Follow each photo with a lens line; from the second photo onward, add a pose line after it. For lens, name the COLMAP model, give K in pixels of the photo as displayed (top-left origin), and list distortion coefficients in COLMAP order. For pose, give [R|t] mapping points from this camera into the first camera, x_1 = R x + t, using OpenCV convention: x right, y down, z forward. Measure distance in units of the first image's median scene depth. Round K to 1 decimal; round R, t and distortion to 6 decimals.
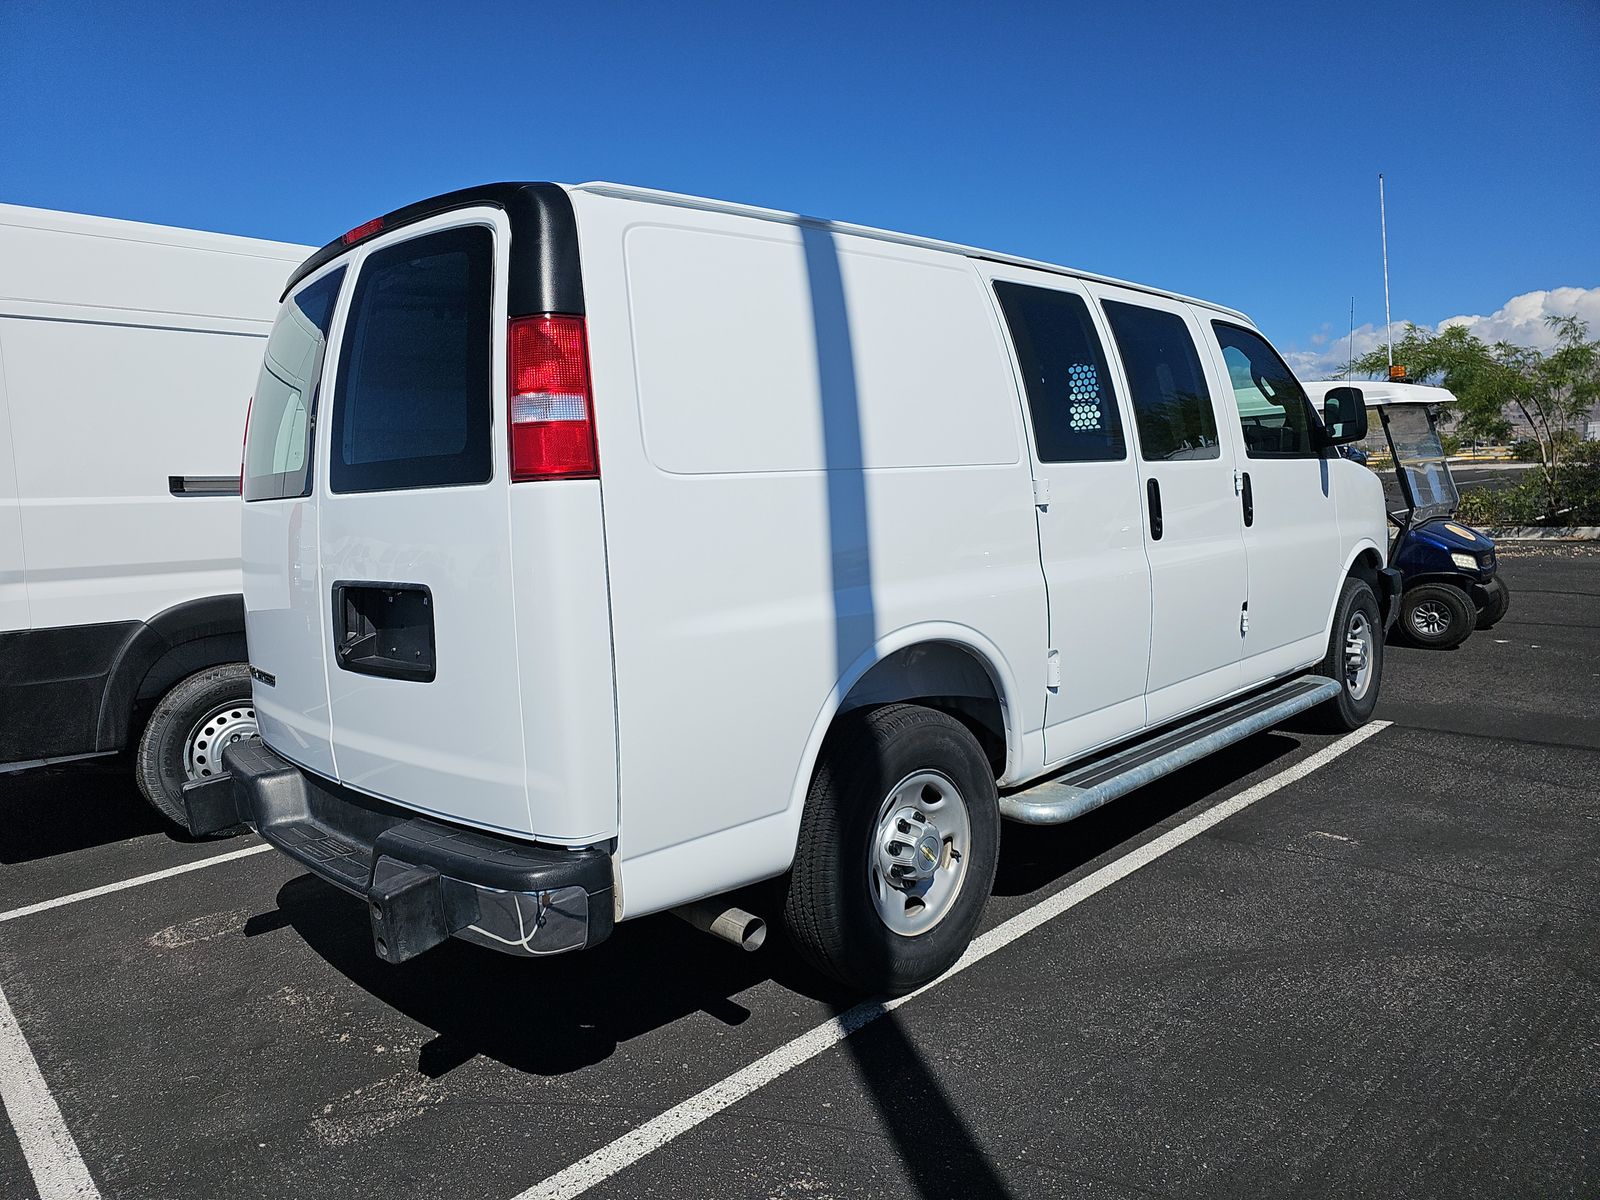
lens RADIAL K [[1054.2, 0, 791.5], [0, 1054.2, 588.2], [0, 0, 1]] dist [0.027001, -0.002635]
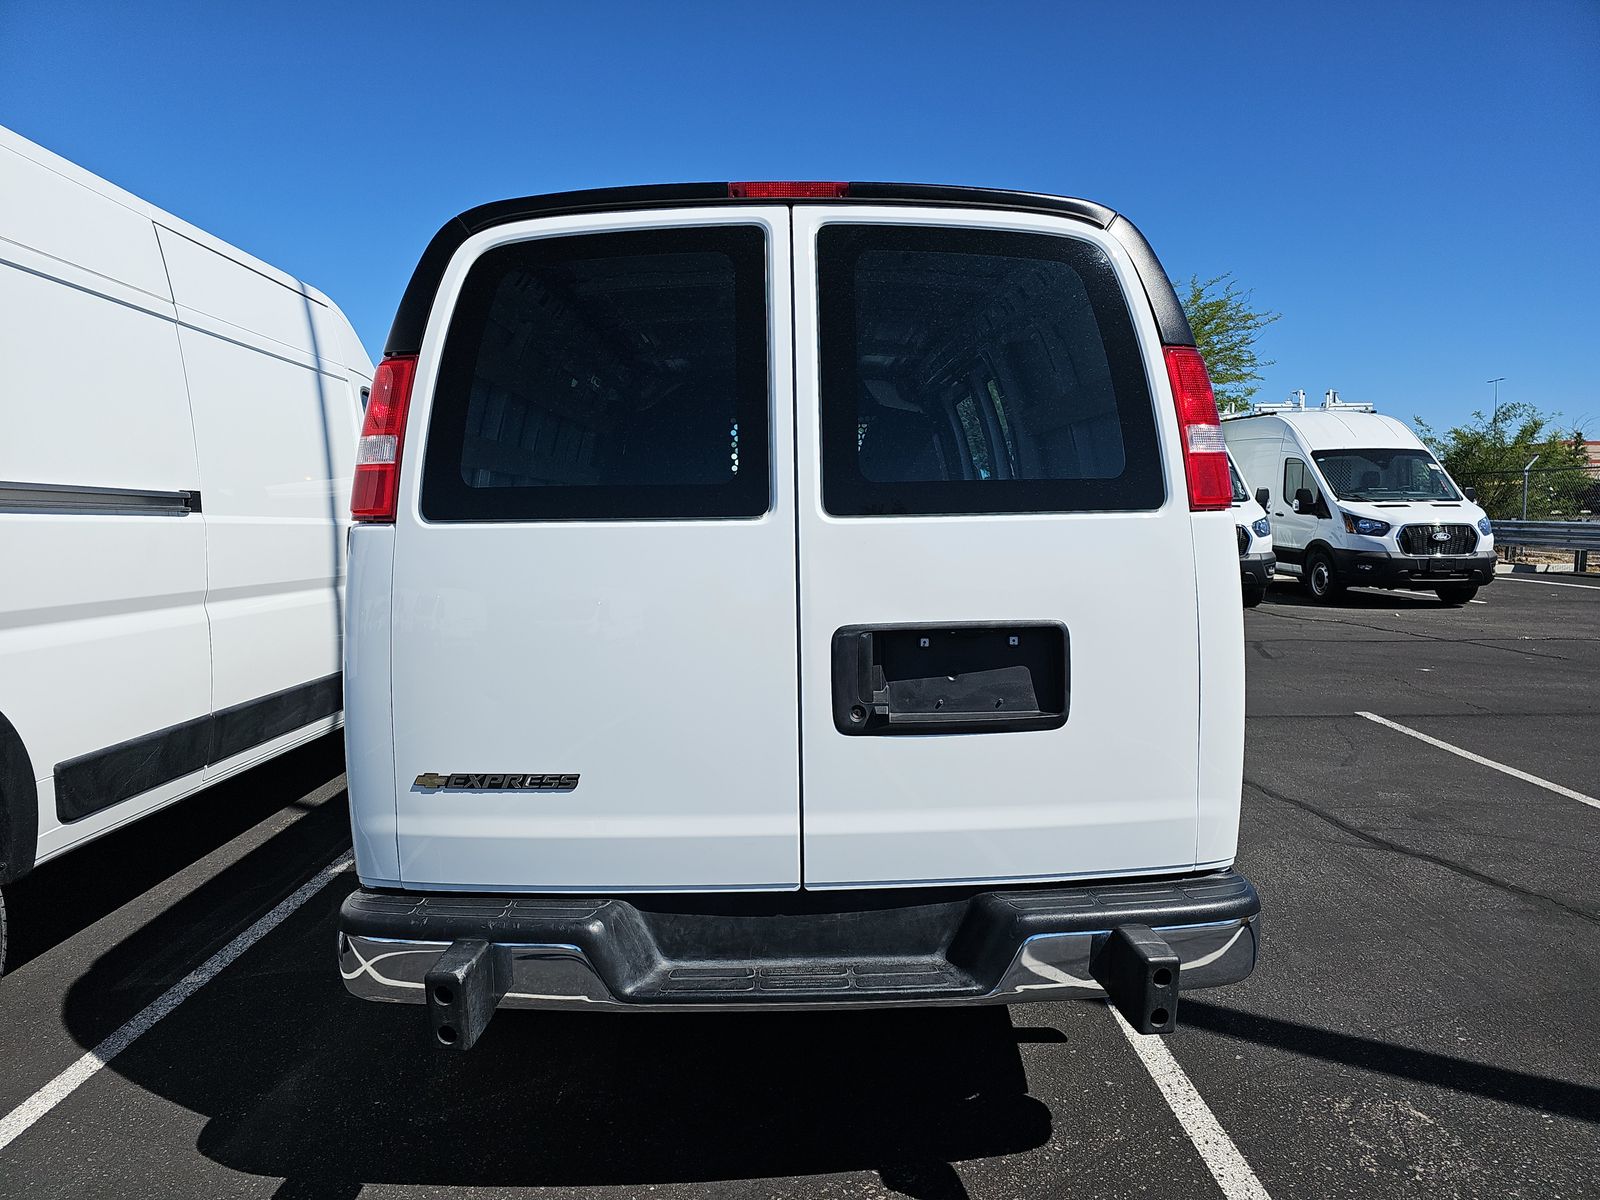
lens RADIAL K [[1054.2, 0, 792.1], [0, 1054.2, 604.5], [0, 0, 1]] dist [0.027001, -0.002635]
pose [[0.681363, -0.028236, 0.731400, -1.060455], [0.054479, 0.998440, -0.012206, -0.017285], [-0.729915, 0.048163, 0.681839, 0.503925]]
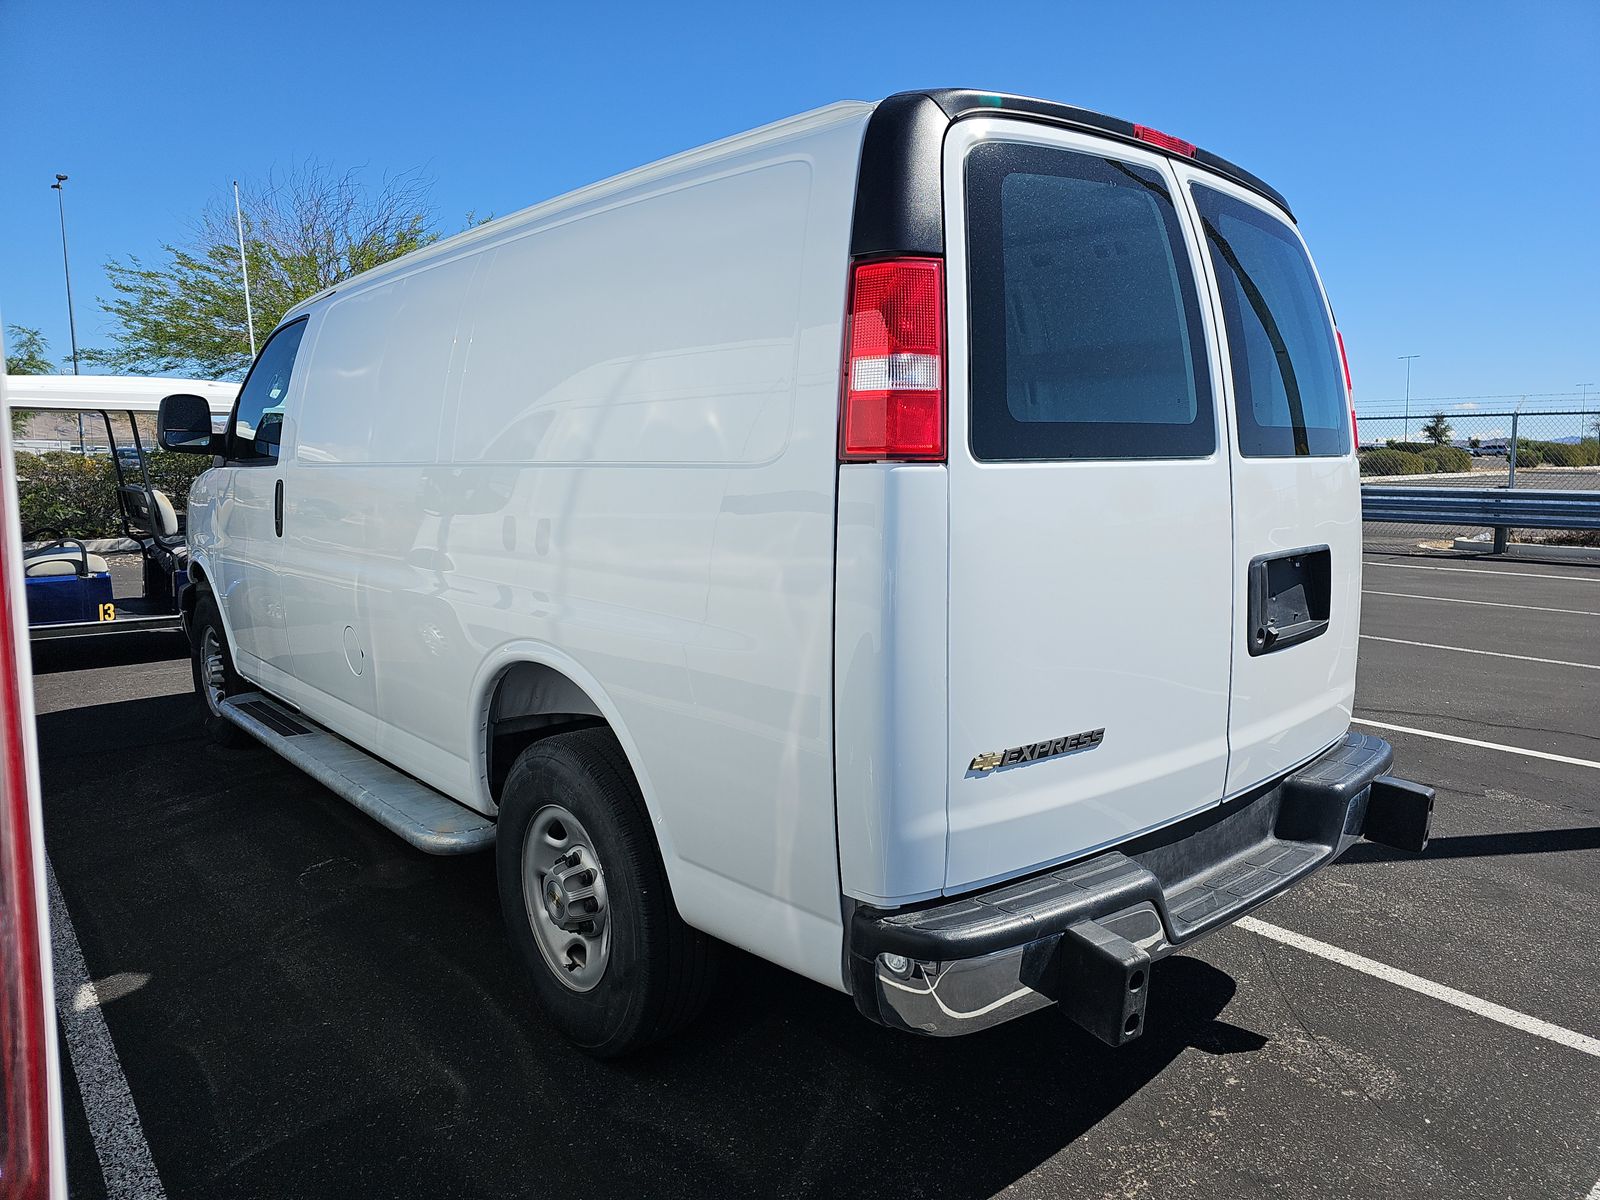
lens RADIAL K [[1054.2, 0, 807.0], [0, 1054.2, 593.1], [0, 0, 1]] dist [0.027001, -0.002635]
pose [[0.057517, -0.078359, 0.995265, -1.359950], [0.103661, 0.991995, 0.072111, -0.082680], [-0.992948, 0.099022, 0.065180, 1.346423]]
